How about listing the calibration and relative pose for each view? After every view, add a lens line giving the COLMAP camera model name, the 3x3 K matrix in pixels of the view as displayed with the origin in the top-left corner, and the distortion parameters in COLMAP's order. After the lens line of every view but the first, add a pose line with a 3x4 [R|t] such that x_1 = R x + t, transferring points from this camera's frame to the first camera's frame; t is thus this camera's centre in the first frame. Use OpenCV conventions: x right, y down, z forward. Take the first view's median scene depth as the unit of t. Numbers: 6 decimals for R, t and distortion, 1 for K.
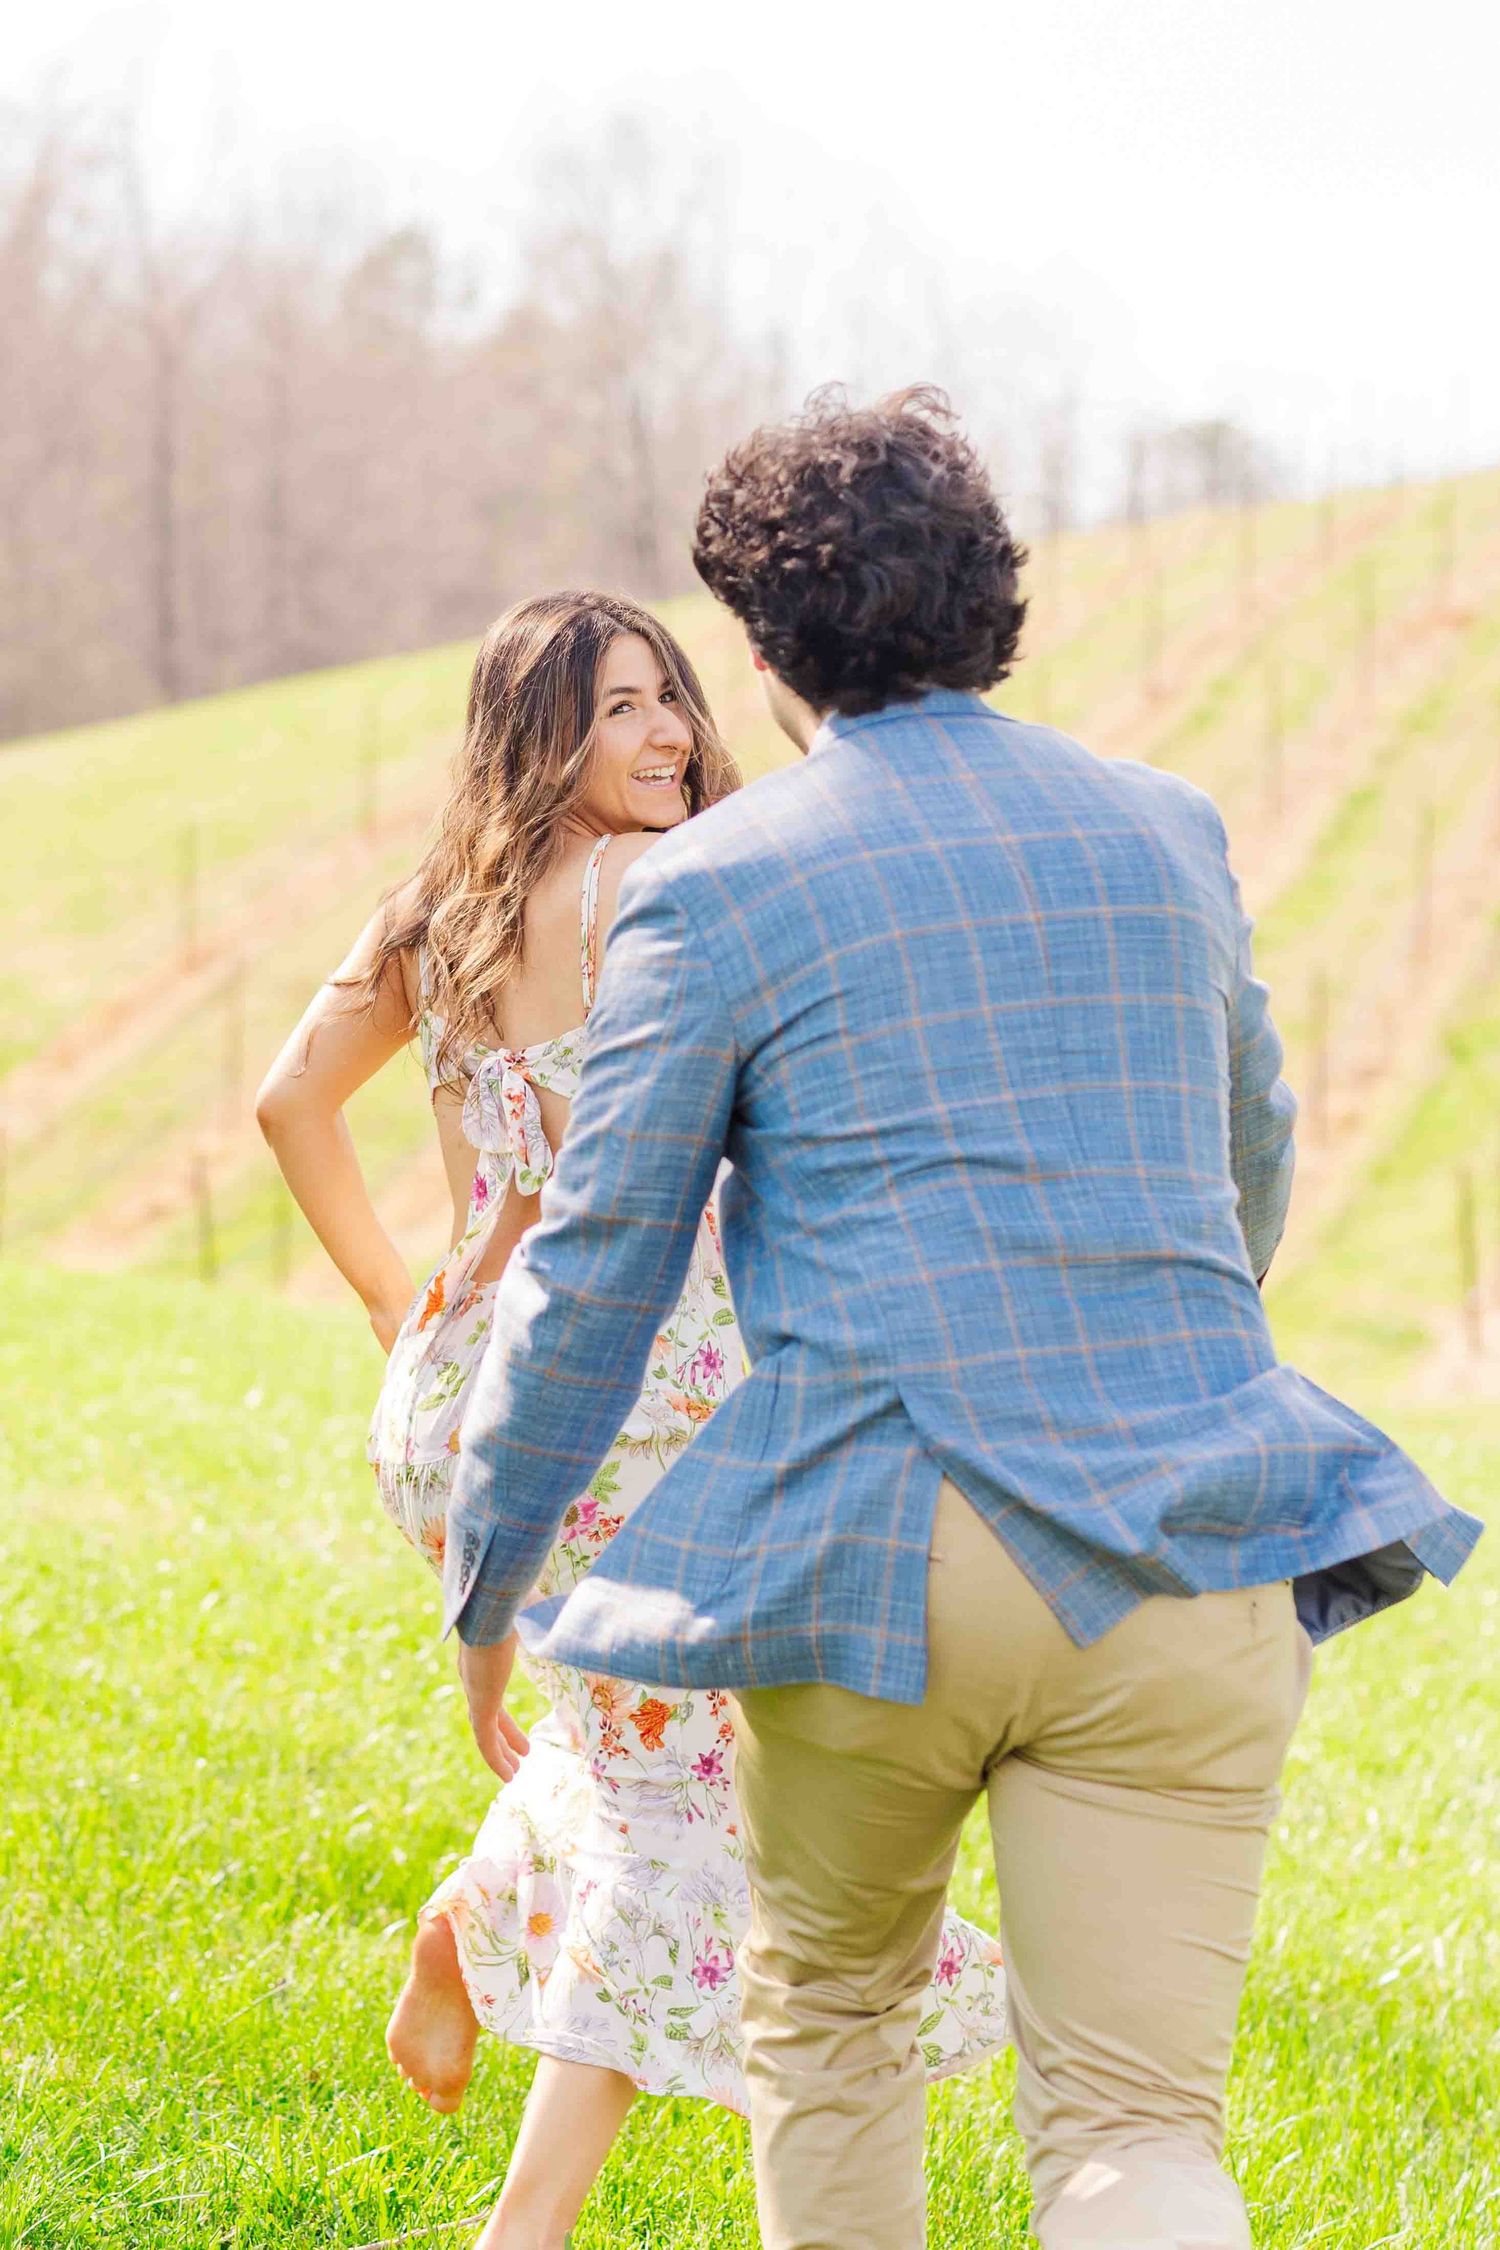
lens RADIAL K [[5434.0, 0, 750.0], [0, 5434.0, 1125.0], [0, 0, 1]] dist [0.030499, 0.222349]
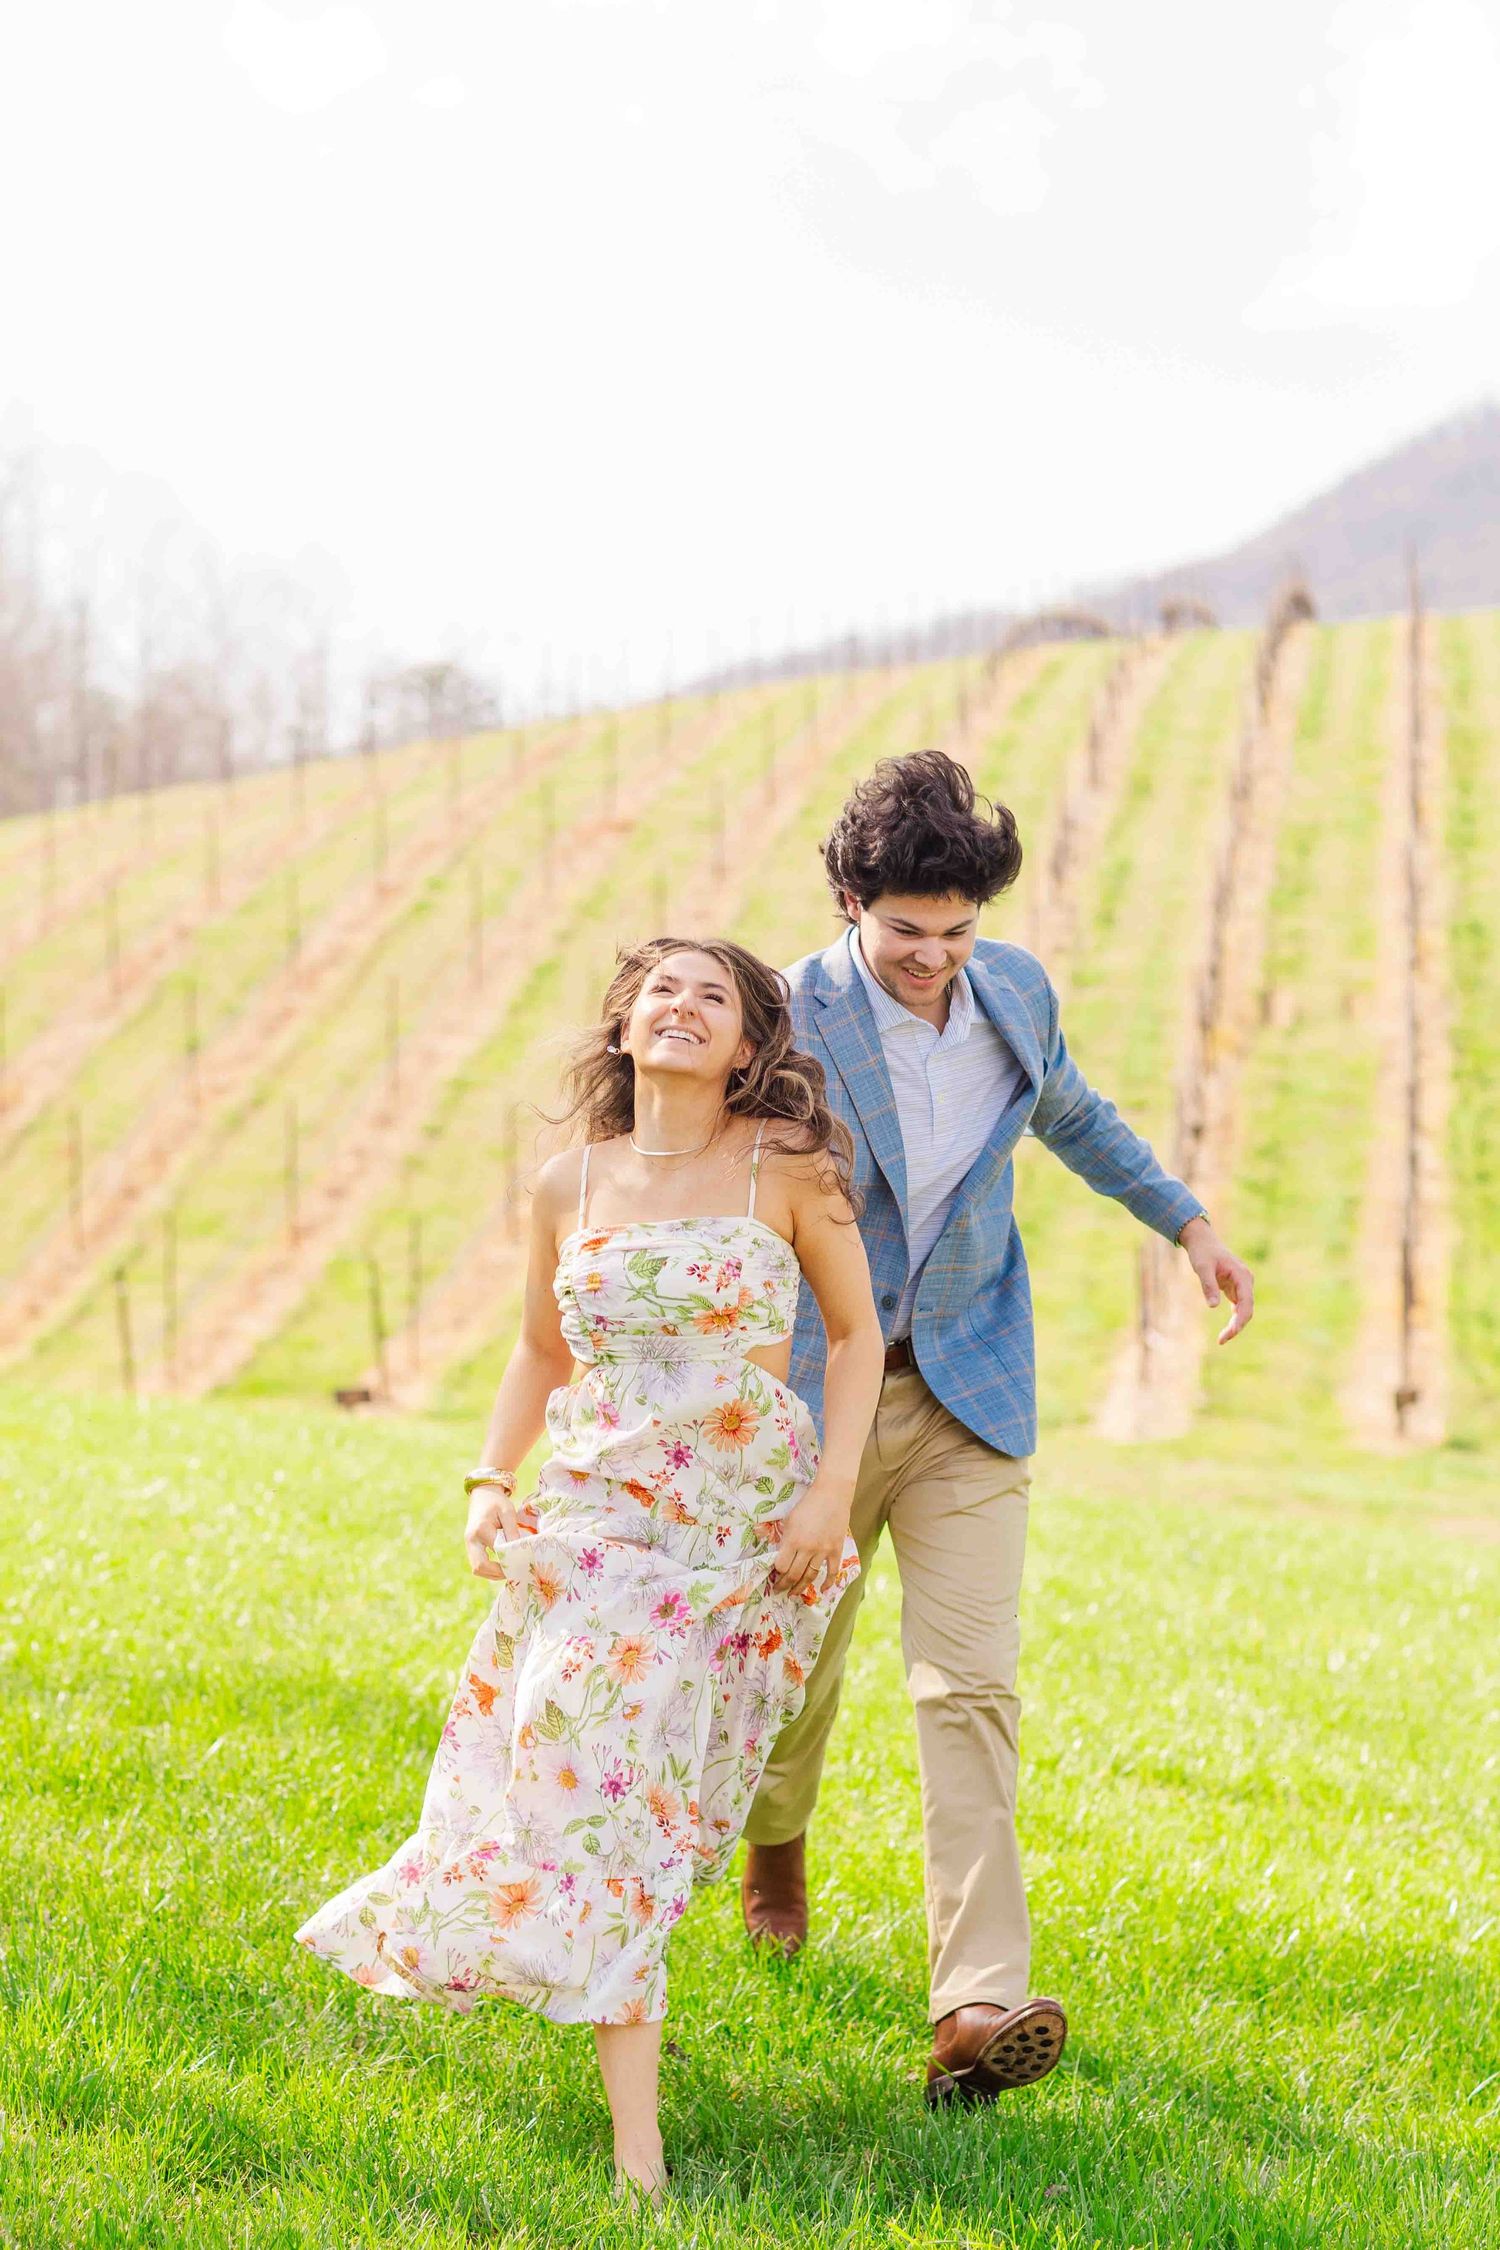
lens RADIAL K [[5434.0, 0, 750.0], [0, 5434.0, 1125.0], [0, 0, 1]] dist [0.030499, 0.222349]
pose [[0.992812, -0.027222, 0.116550, 0.009756], [0.030227, 0.999252, -0.024100, 0.008568], [-0.115807, 0.027450, 0.992892, -0.266870]]
